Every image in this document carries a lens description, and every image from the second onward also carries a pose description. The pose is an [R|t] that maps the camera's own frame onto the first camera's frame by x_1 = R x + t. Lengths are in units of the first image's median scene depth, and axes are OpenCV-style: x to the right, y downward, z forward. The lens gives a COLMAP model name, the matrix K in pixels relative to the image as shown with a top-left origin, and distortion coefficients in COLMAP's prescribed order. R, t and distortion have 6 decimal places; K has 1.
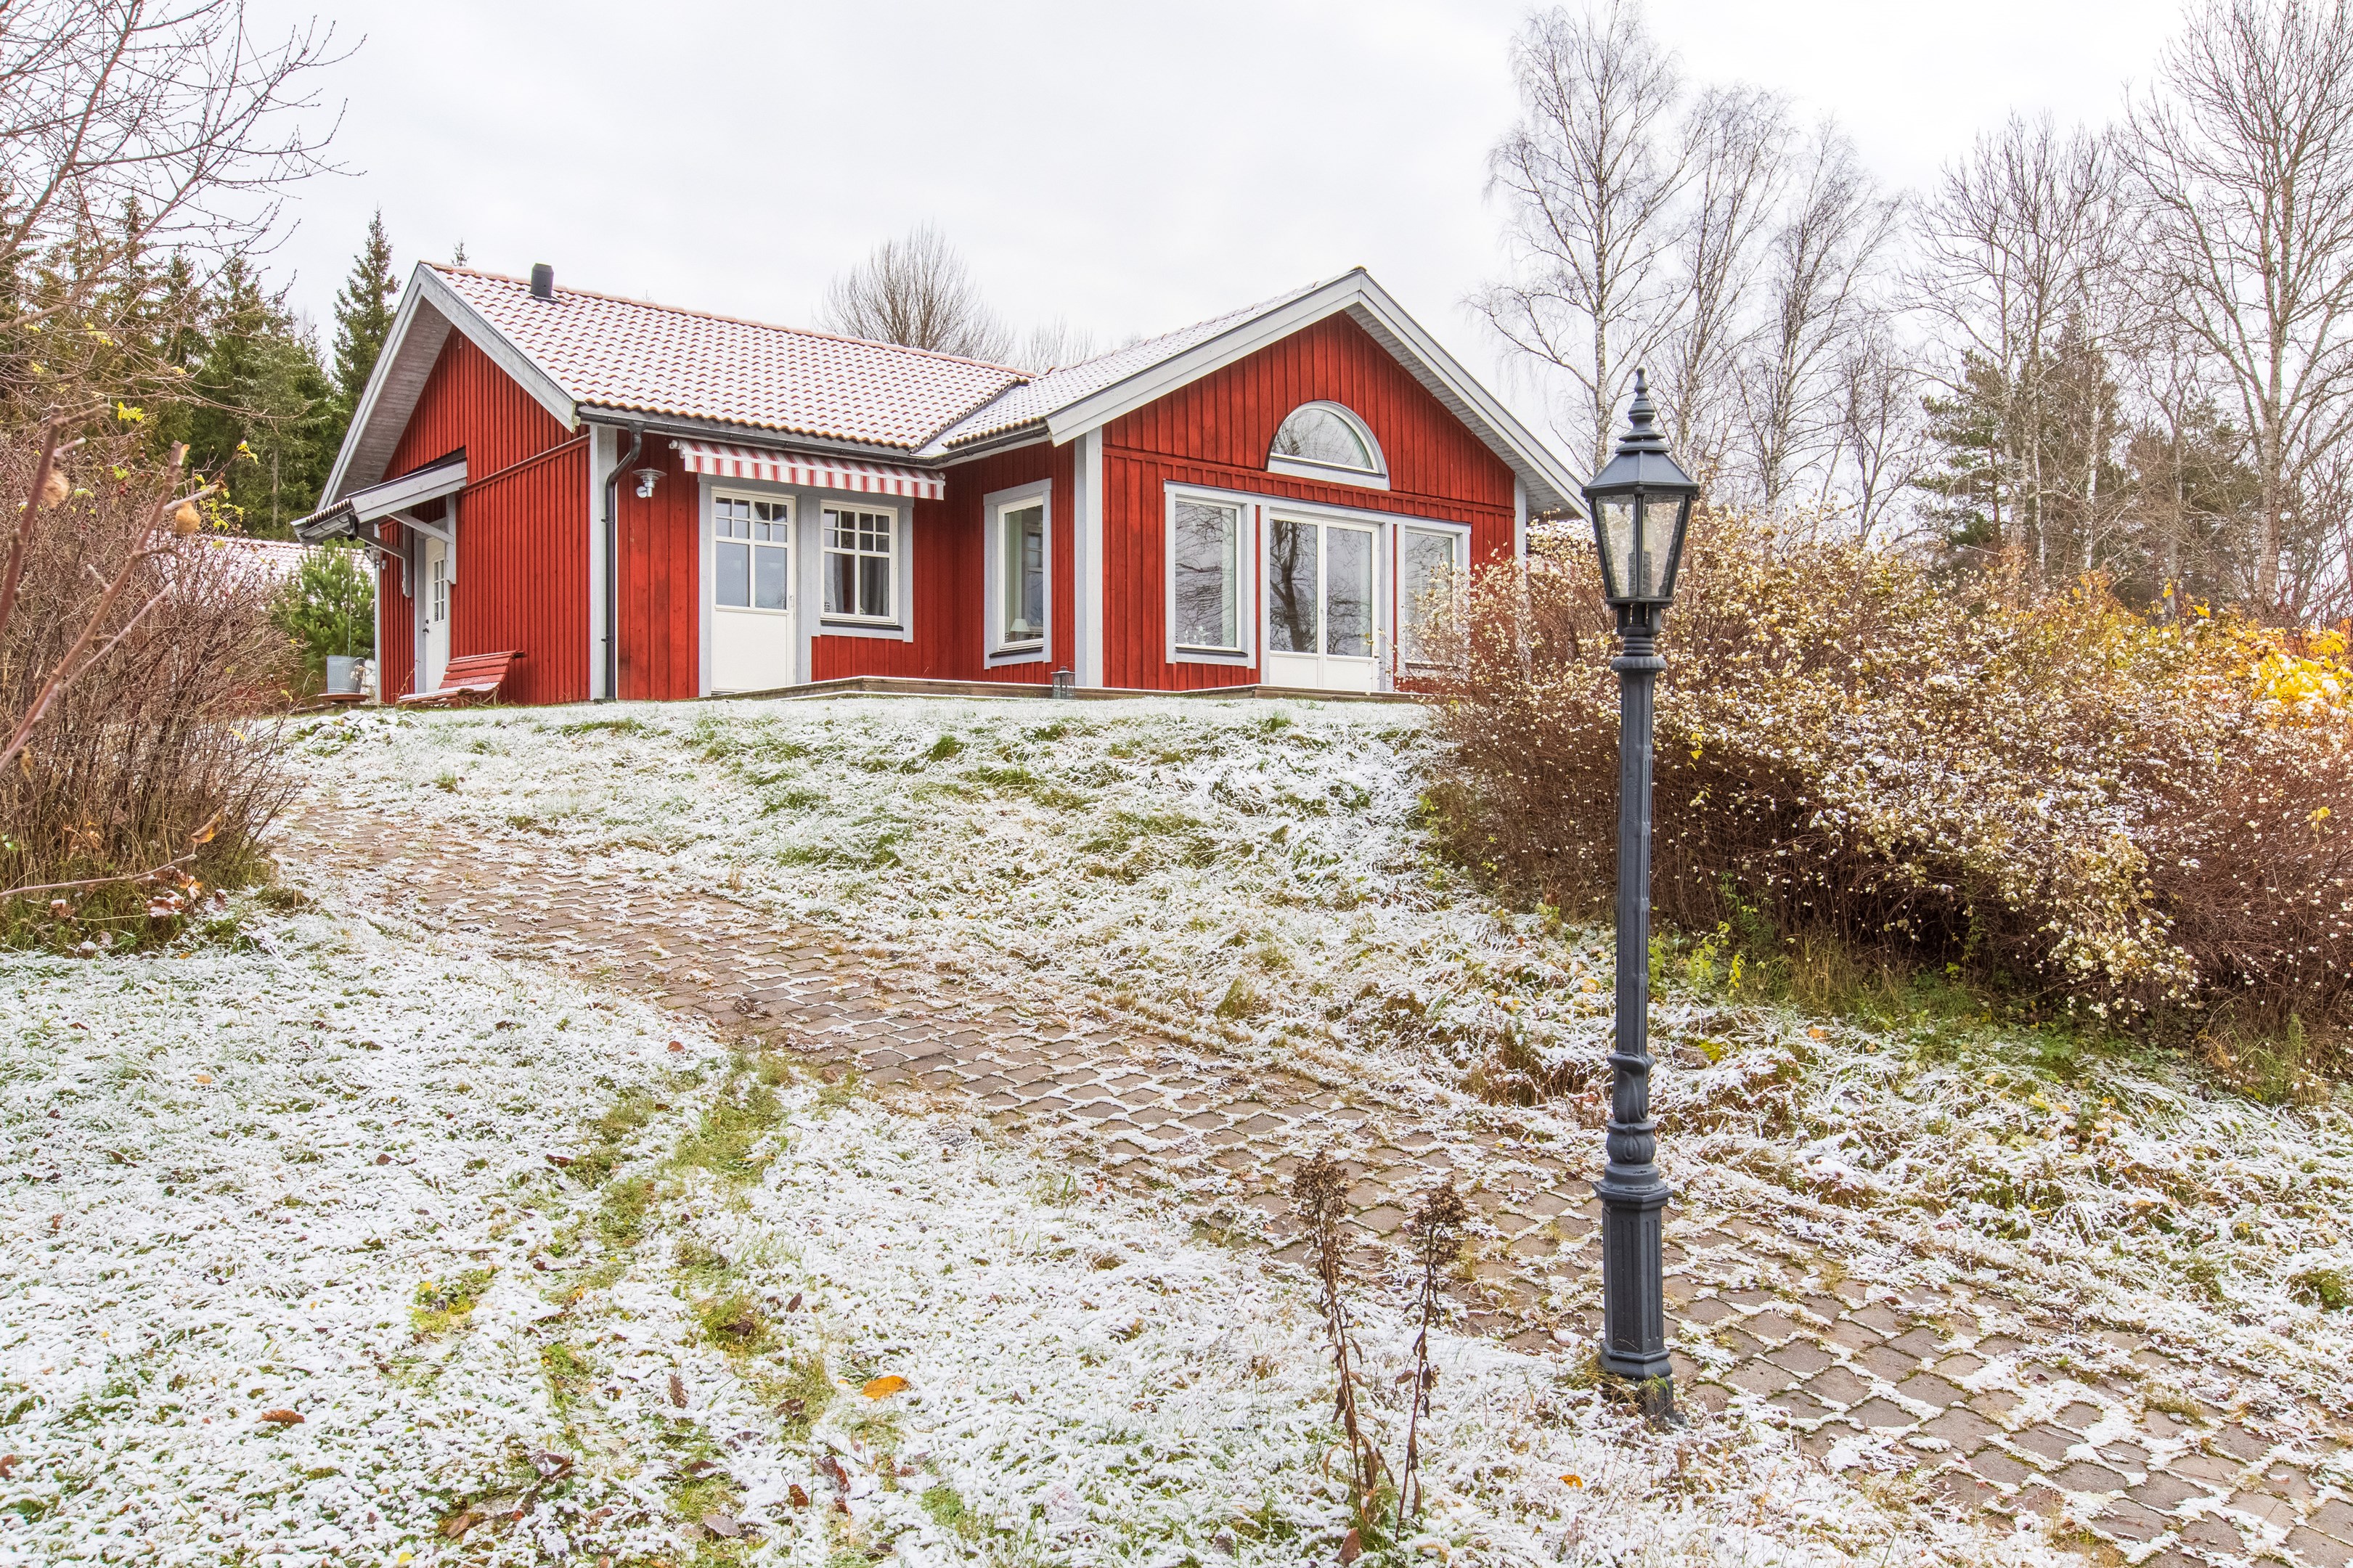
lens RADIAL K [[1798.6, 0, 1176.5], [0, 1798.6, 784.5], [0, 0, 1]] dist [0.005474, 0.008161]
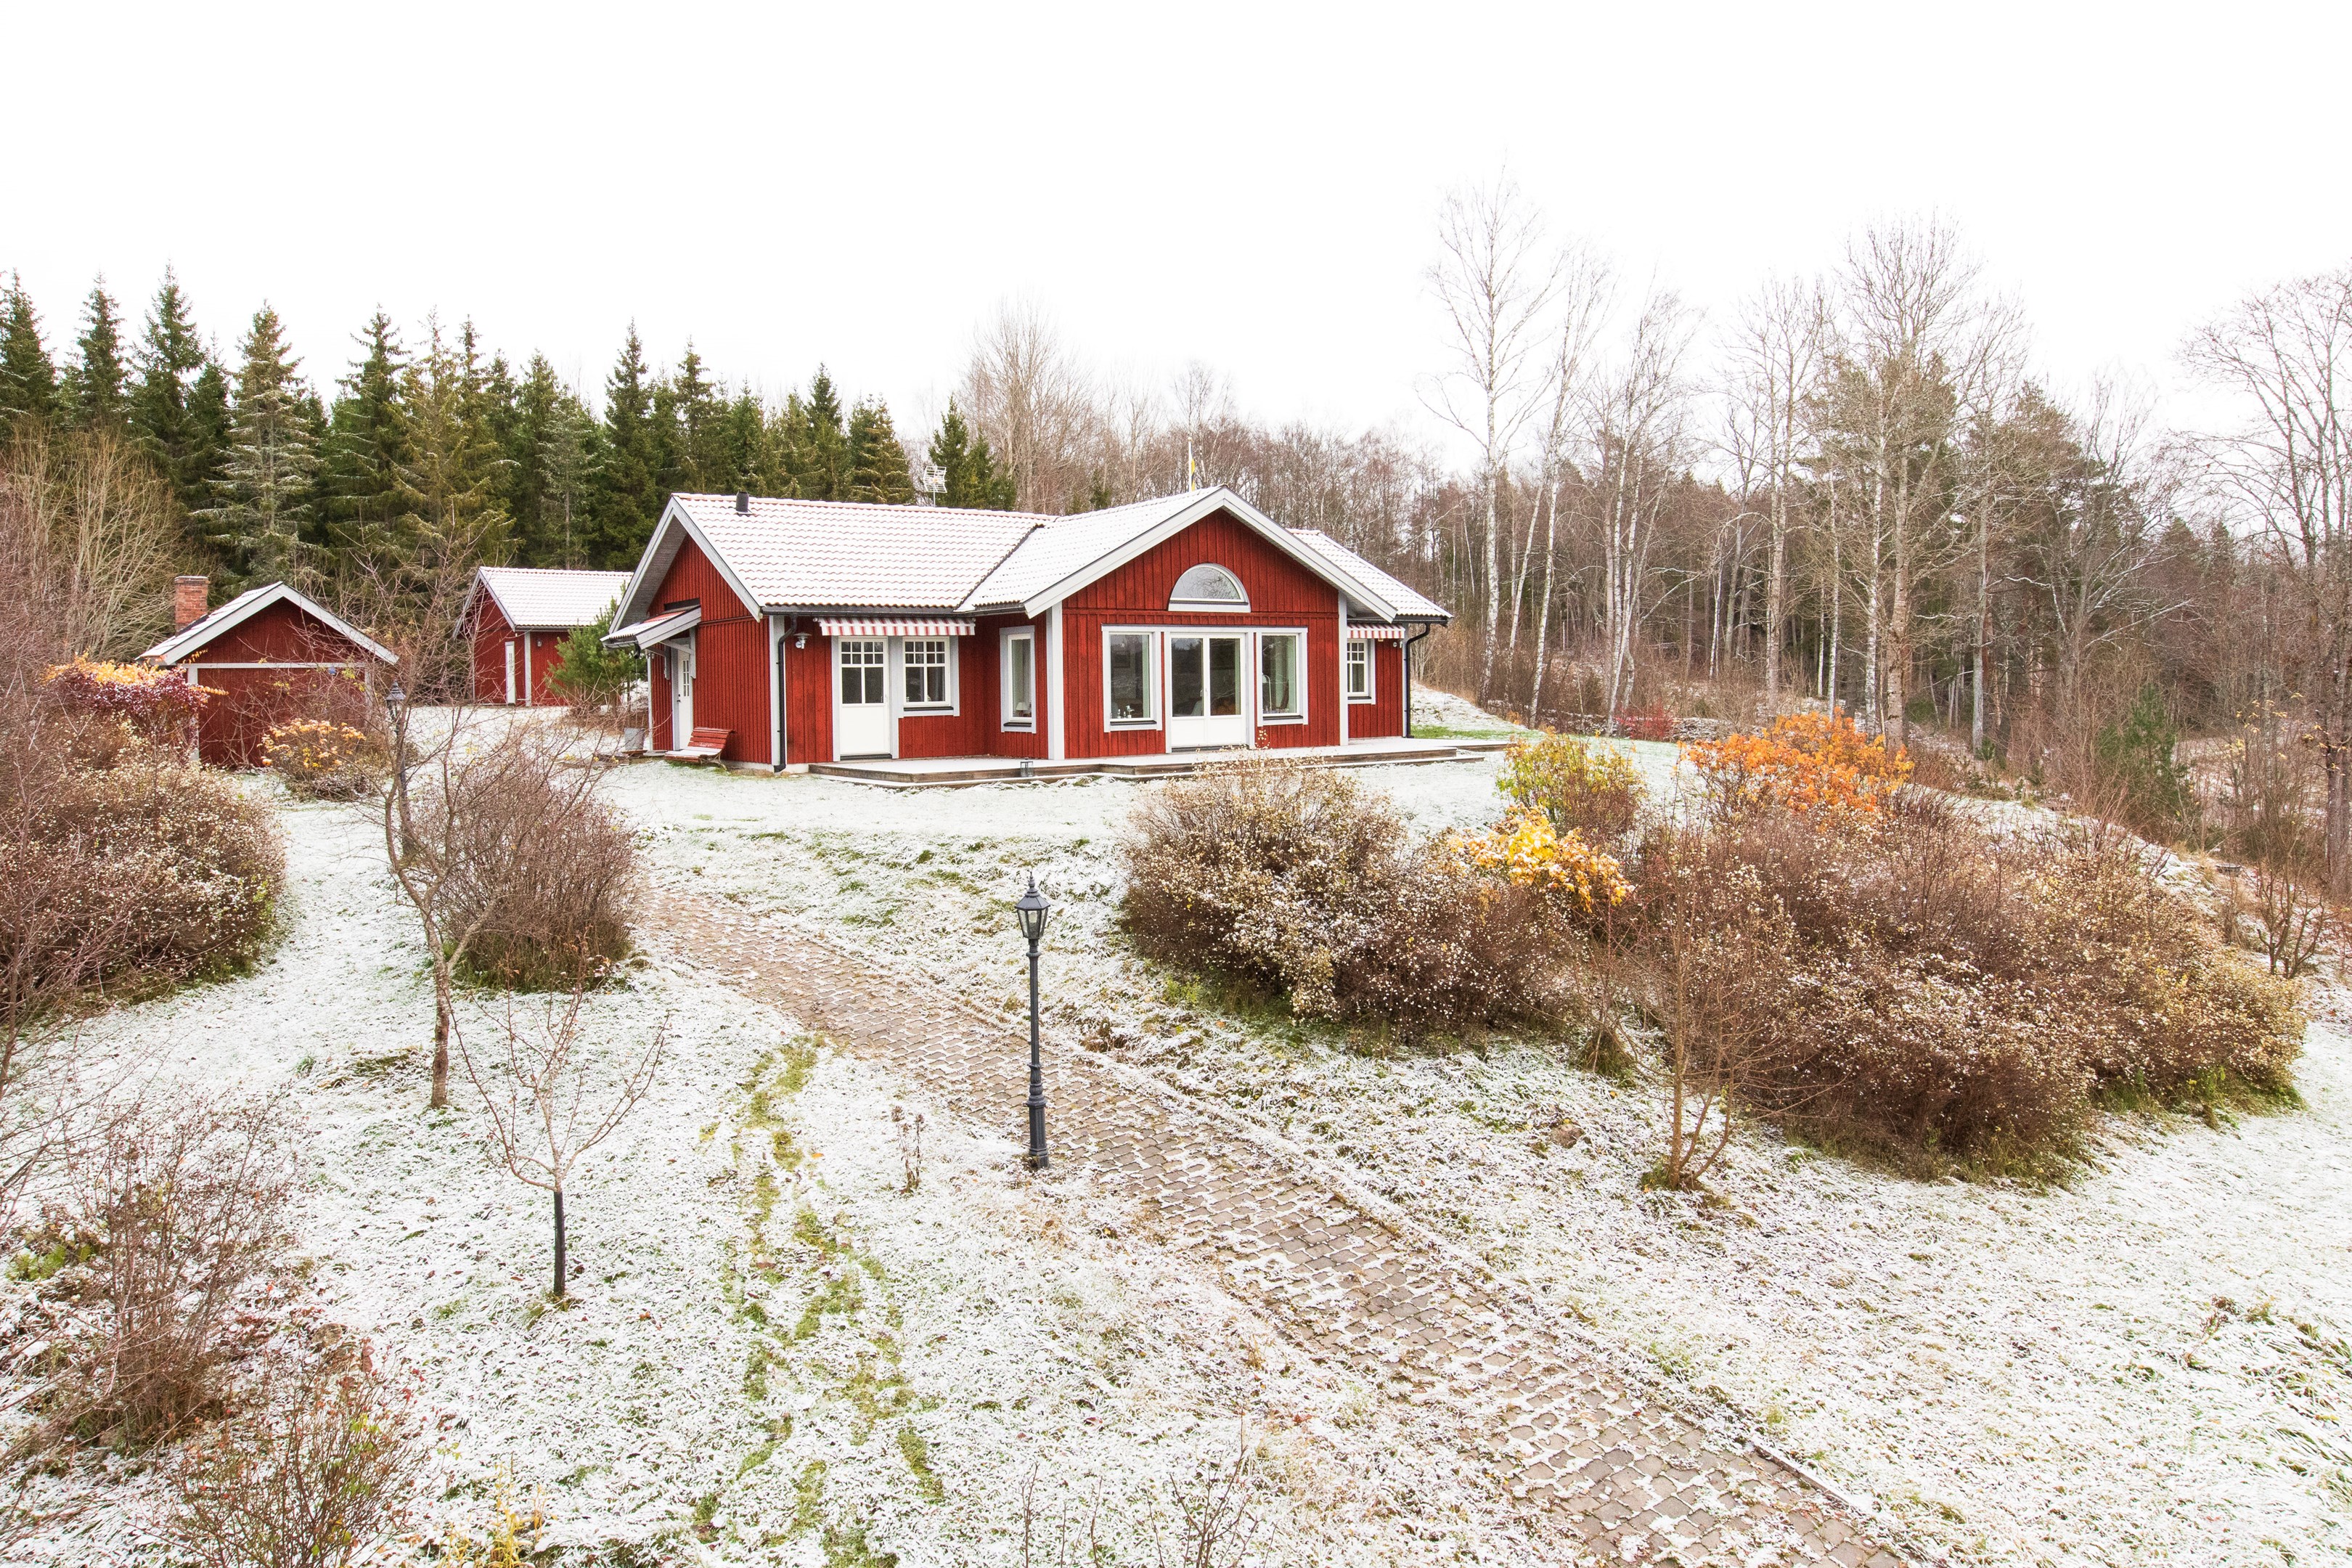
lens RADIAL K [[1459.7, 0, 1159.0], [0, 1459.7, 687.3], [0, 0, 1]] dist [-0.003092, 0.023313]
pose [[0.997515, -0.009558, -0.069803, 0.162009], [0.010397, 0.999878, 0.011668, -0.142626], [0.069683, -0.012365, 0.997493, -0.420635]]
